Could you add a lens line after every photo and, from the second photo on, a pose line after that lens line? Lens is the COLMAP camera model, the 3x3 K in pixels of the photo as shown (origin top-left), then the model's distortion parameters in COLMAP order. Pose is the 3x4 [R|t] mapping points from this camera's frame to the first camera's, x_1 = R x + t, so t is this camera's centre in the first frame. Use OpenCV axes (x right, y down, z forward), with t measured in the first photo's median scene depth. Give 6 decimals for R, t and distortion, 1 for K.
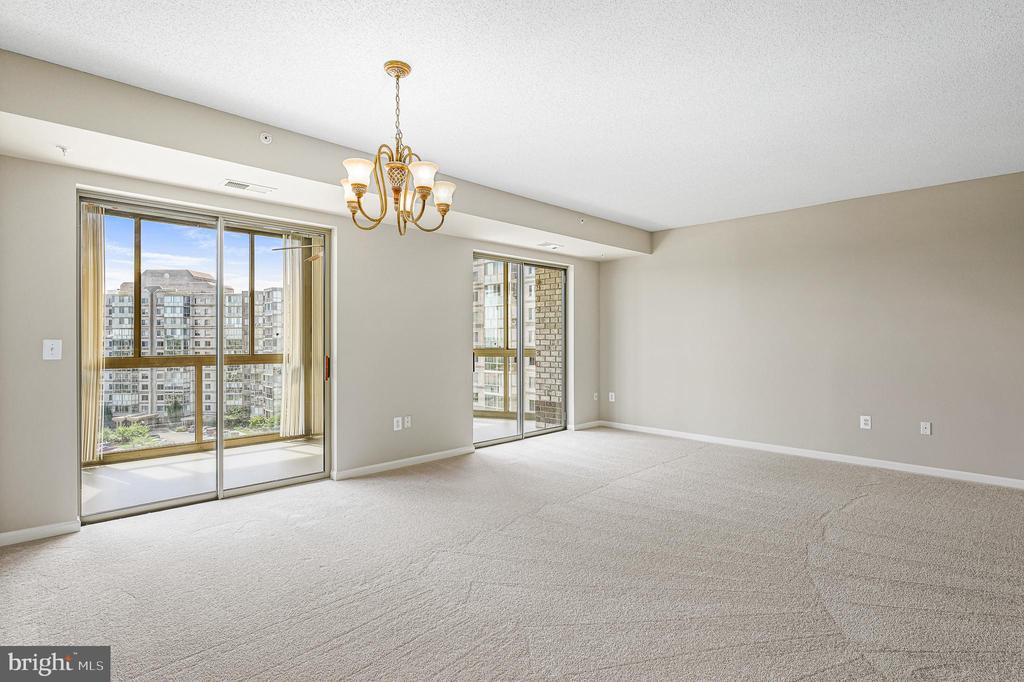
lens RADIAL K [[507.2, 0, 506.3], [0, 507.2, 341.9], [0, 0, 1]] dist [0.004320, -0.001752]
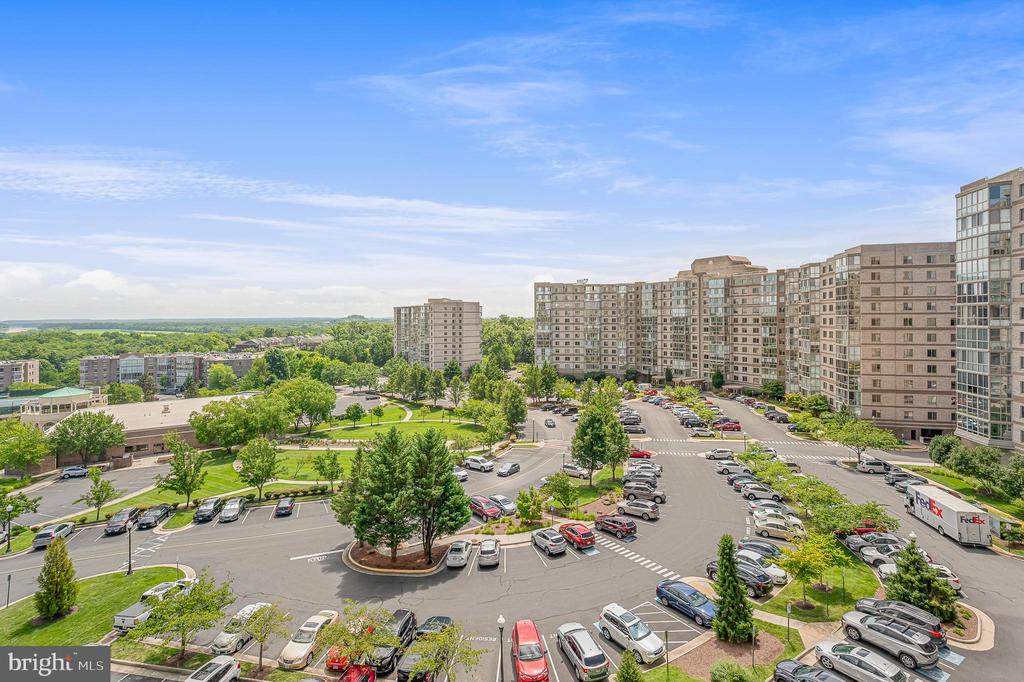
lens RADIAL K [[463.9, 0, 509.6], [0, 463.9, 308.9], [0, 0, 1]] dist [-0.000475, -0.000366]
pose [[0.544822, -0.016214, -0.838395, -0.649153], [-0.001588, 0.999791, -0.020367, -0.007335], [0.838550, 0.012428, 0.544683, 0.700228]]
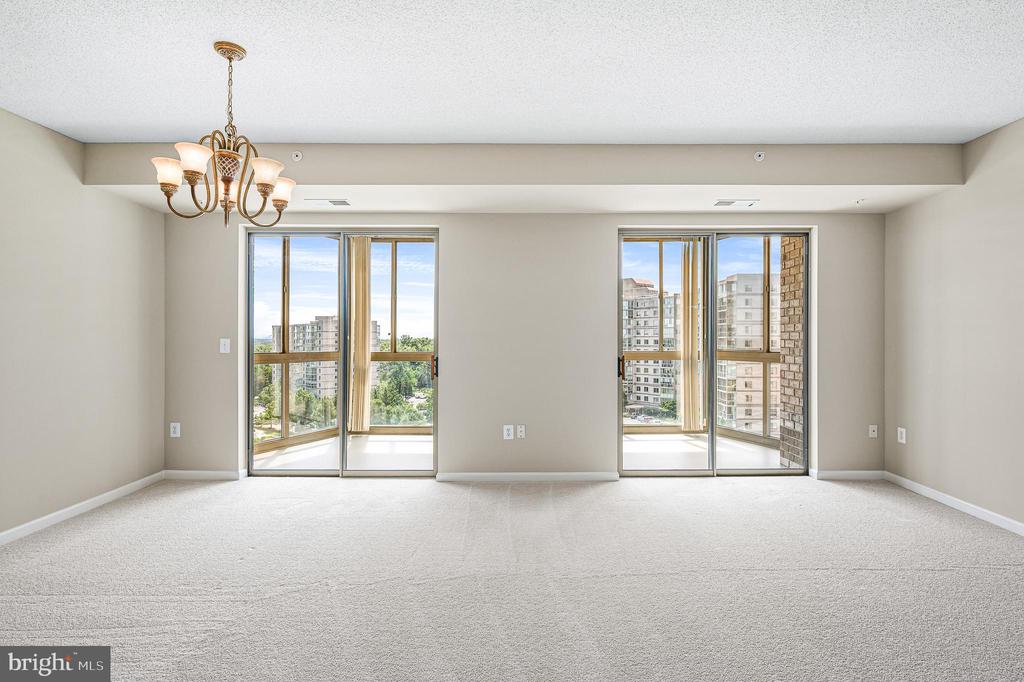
lens RADIAL K [[507.2, 0, 531.8], [0, 507.2, 338.0], [0, 0, 1]] dist [0.004320, -0.001752]
pose [[0.721398, 0.001030, -0.692520, 0.304438], [-0.004755, 0.999983, -0.003466, -0.002521], [0.692504, 0.005793, 0.721391, 0.258895]]
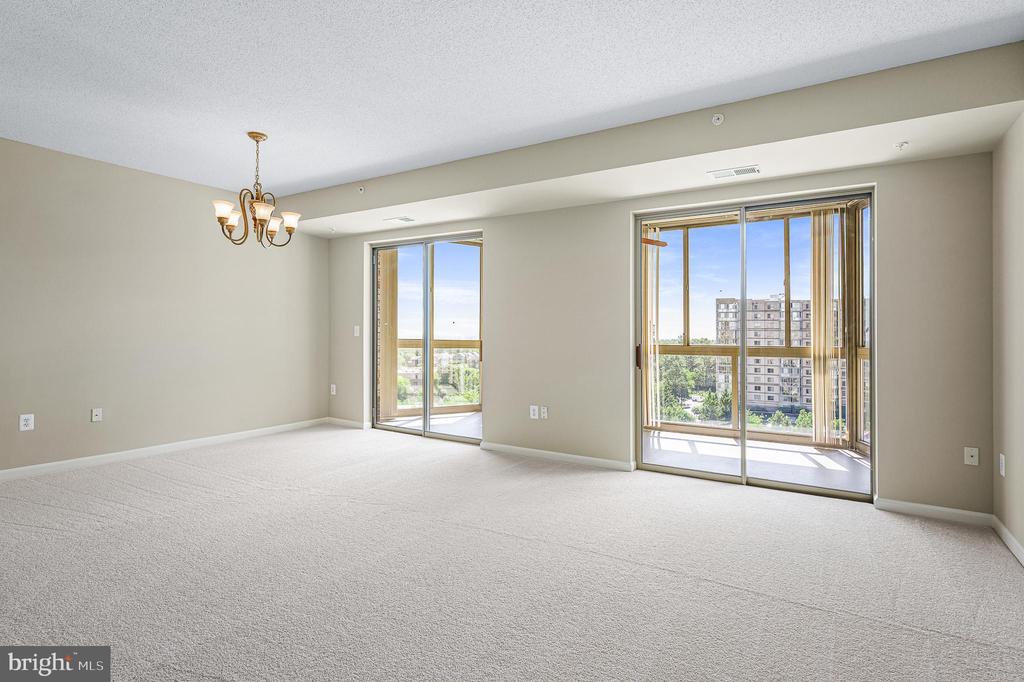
lens RADIAL K [[515.2, 0, 520.2], [0, 515.2, 336.9], [0, 0, 1]] dist [0.004100, -0.000256]
pose [[0.249315, 0.006583, -0.968400, 0.516414], [-0.019987, 0.999799, 0.001651, 0.009438], [0.968216, 0.018944, 0.249396, 0.496519]]
